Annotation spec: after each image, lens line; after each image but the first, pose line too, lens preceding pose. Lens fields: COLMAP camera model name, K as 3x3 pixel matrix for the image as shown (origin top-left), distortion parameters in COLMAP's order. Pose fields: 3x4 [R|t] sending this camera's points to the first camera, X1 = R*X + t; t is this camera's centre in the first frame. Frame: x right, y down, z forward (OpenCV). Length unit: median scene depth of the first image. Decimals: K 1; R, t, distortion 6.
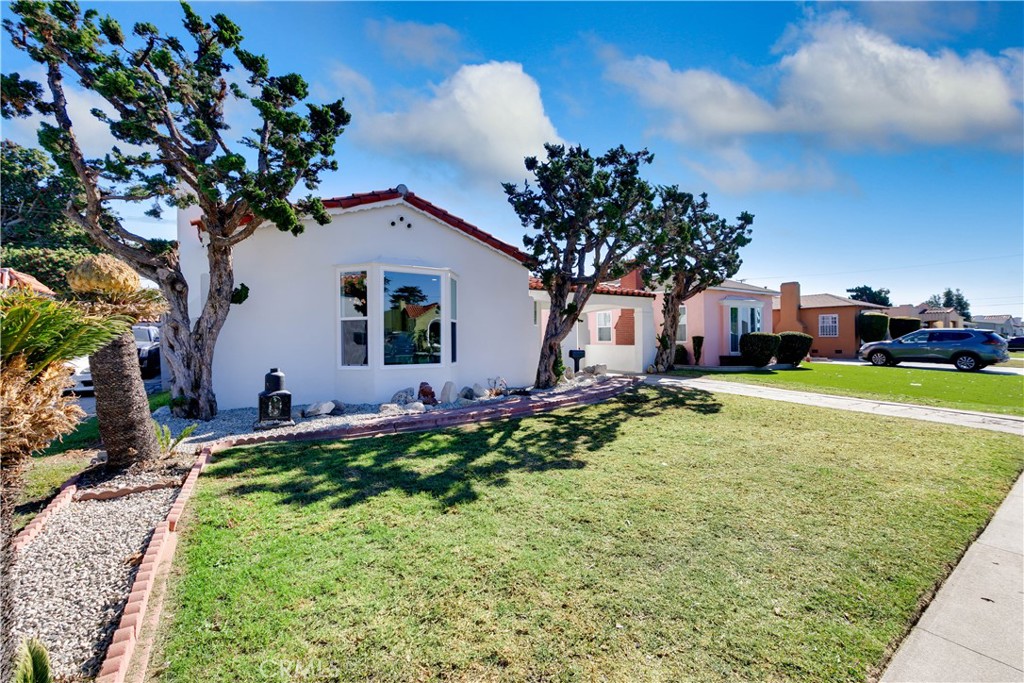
lens RADIAL K [[437.0, 0, 519.1], [0, 437.0, 338.0], [0, 0, 1]] dist [-0.001118, -0.000388]
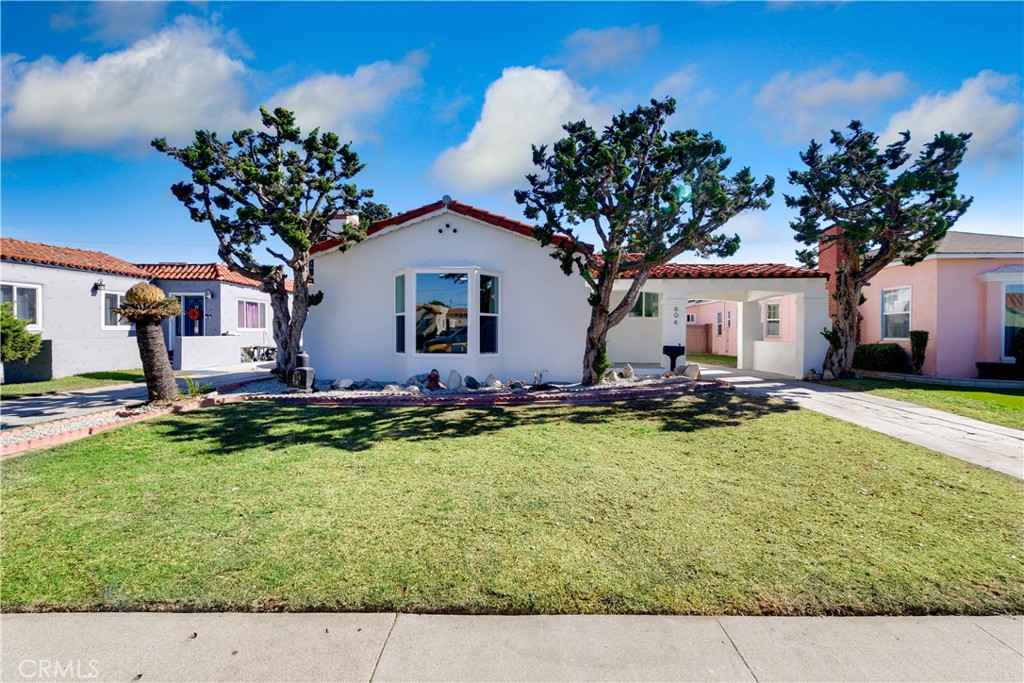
lens RADIAL K [[437.0, 0, 519.1], [0, 437.0, 338.0], [0, 0, 1]] dist [-0.001118, -0.000388]
pose [[0.808124, 0.015593, -0.588807, 0.555581], [-0.007005, 0.999833, 0.016863, -0.000734], [0.588971, -0.009503, 0.808098, 0.187656]]
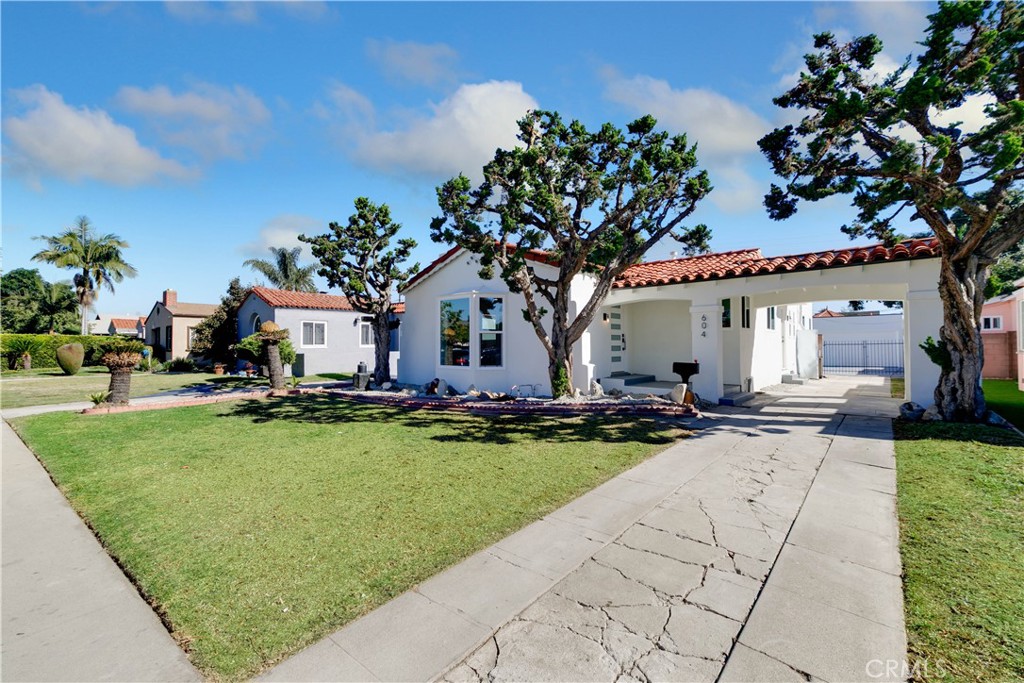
lens RADIAL K [[437.0, 0, 519.1], [0, 437.0, 338.0], [0, 0, 1]] dist [-0.001118, -0.000388]
pose [[0.271118, -0.016065, -0.962412, 1.068396], [0.003824, 0.999871, -0.015613, -0.004506], [0.962538, 0.000553, 0.271145, 0.776606]]
